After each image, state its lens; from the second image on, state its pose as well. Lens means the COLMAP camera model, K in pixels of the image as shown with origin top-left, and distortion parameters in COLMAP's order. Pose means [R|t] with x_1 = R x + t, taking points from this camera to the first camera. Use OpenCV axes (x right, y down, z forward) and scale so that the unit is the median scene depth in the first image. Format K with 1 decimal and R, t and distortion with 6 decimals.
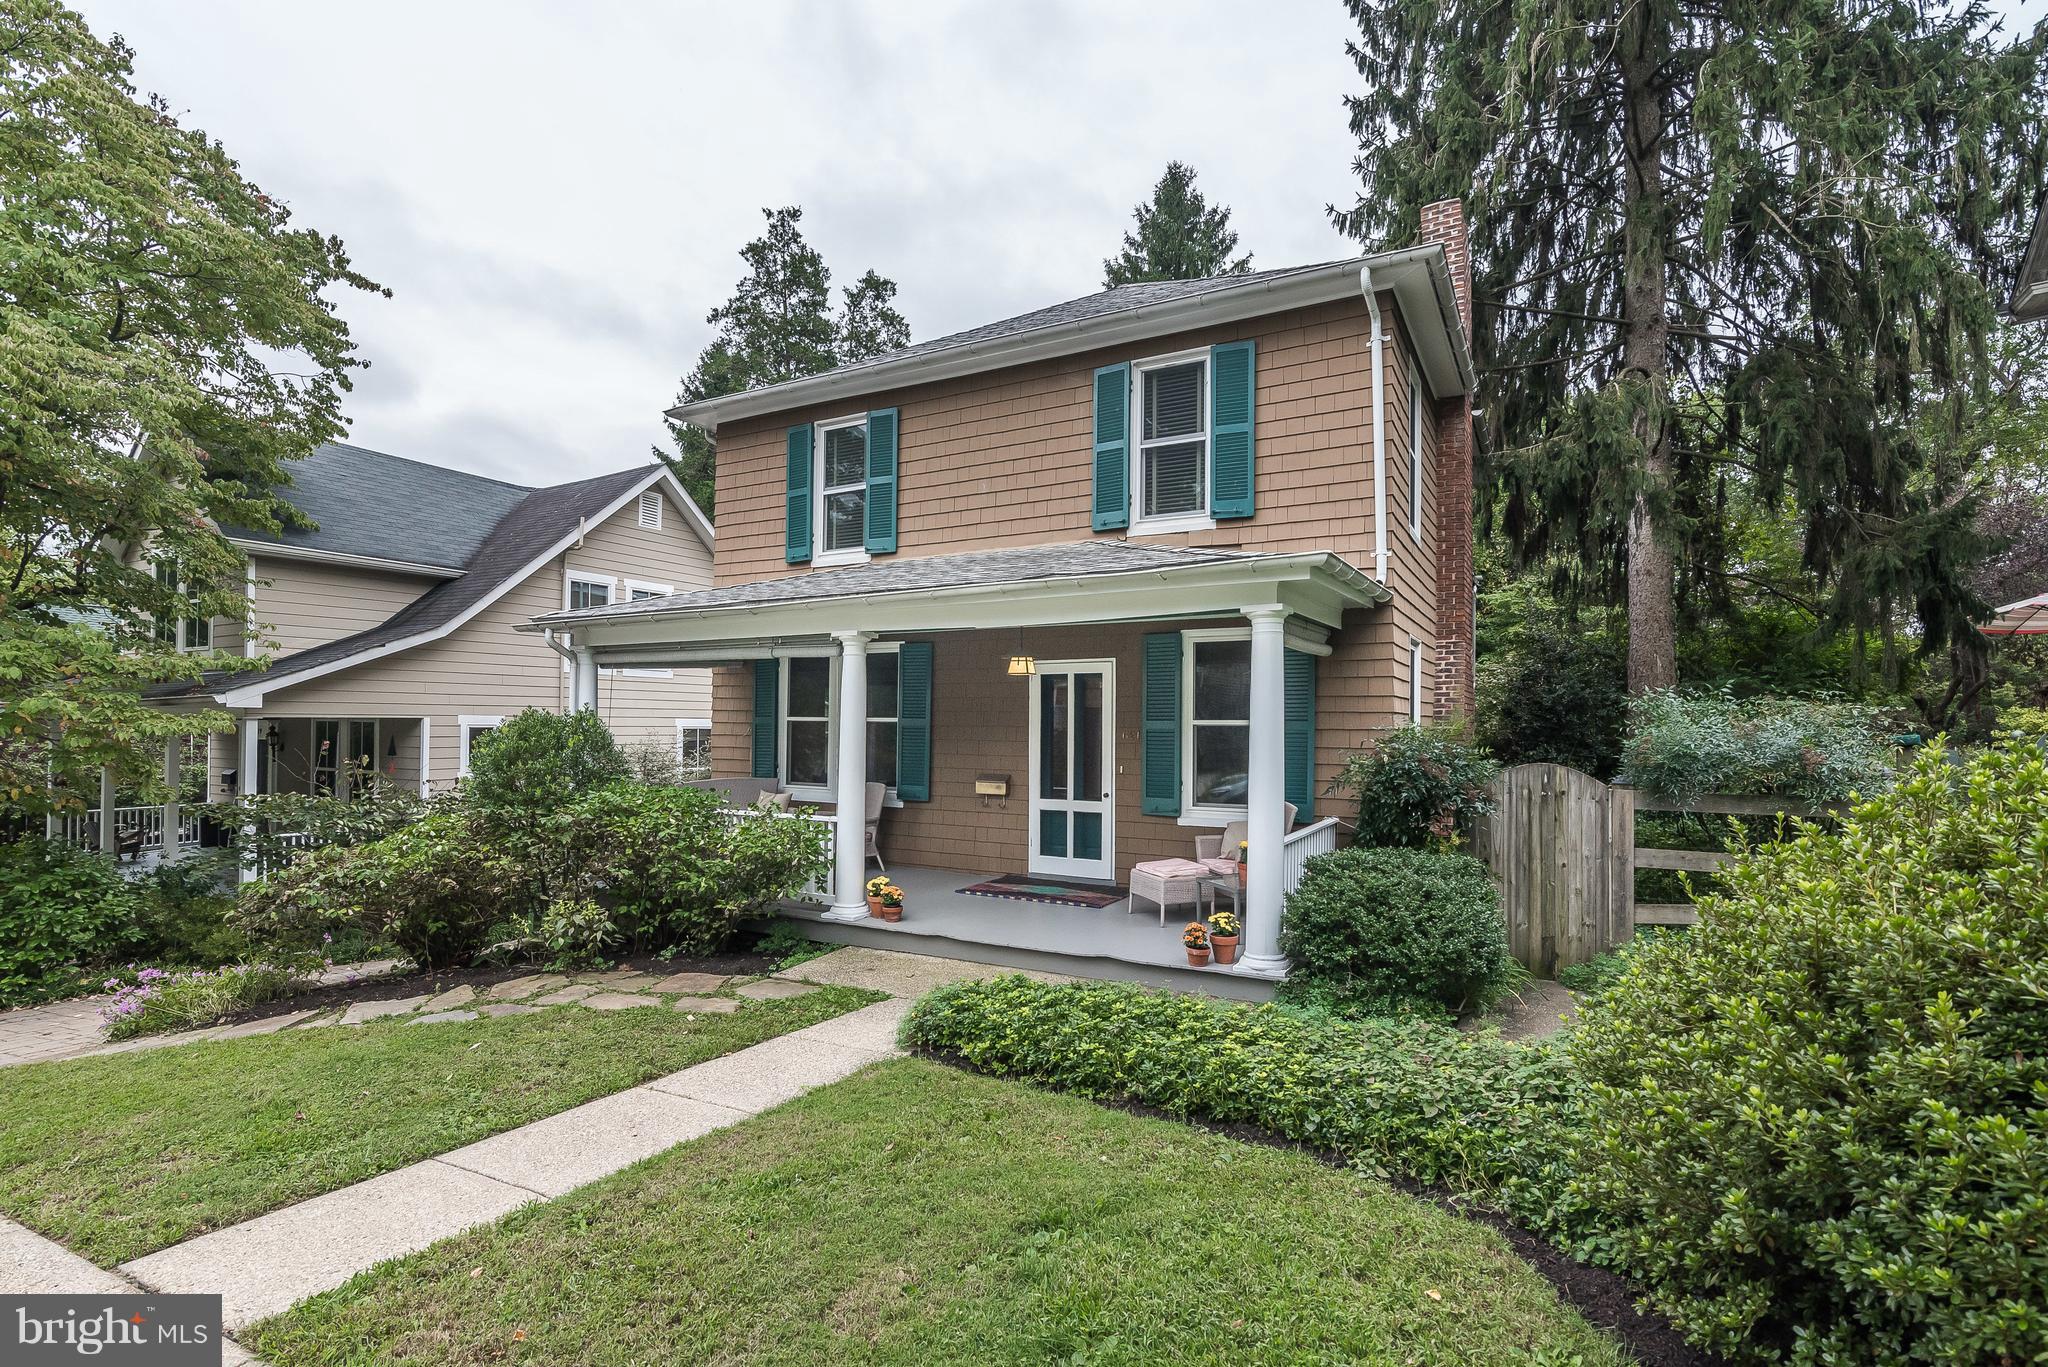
lens RADIAL K [[940.3, 0, 1026.5], [0, 940.3, 687.8], [0, 0, 1]] dist [-0.020478, 0.005483]
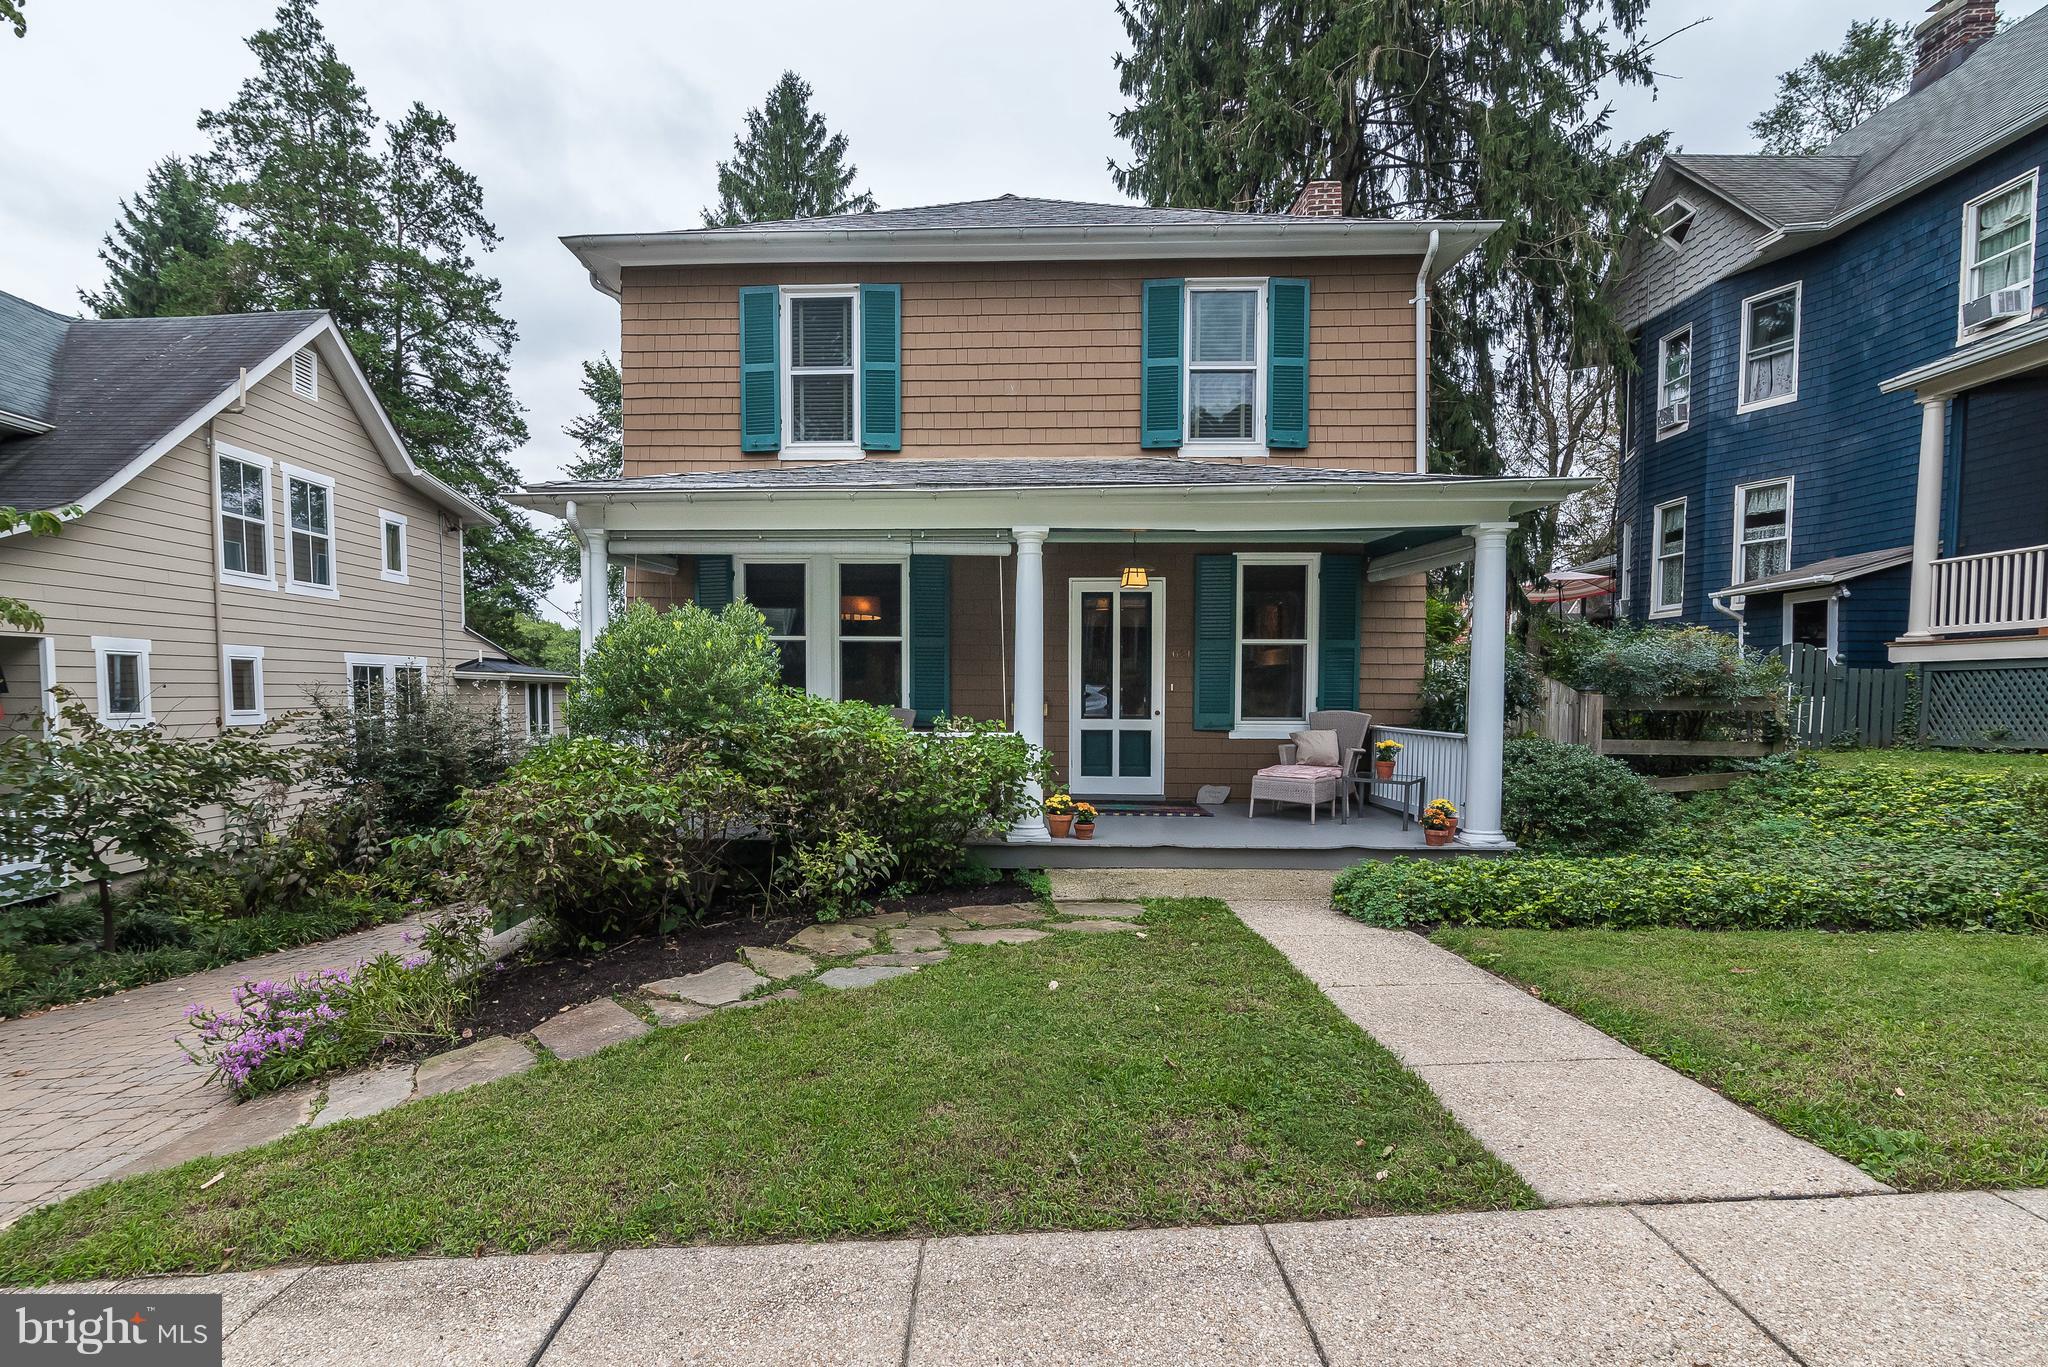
lens RADIAL K [[958.7, 0, 1023.3], [0, 958.7, 703.6], [0, 0, 1]] dist [-0.014518, -0.000721]
pose [[0.898045, -0.012785, 0.439718, -0.456864], [-0.015011, 0.998105, 0.059678, 0.041069], [-0.439648, -0.060194, 0.896151, 0.125015]]
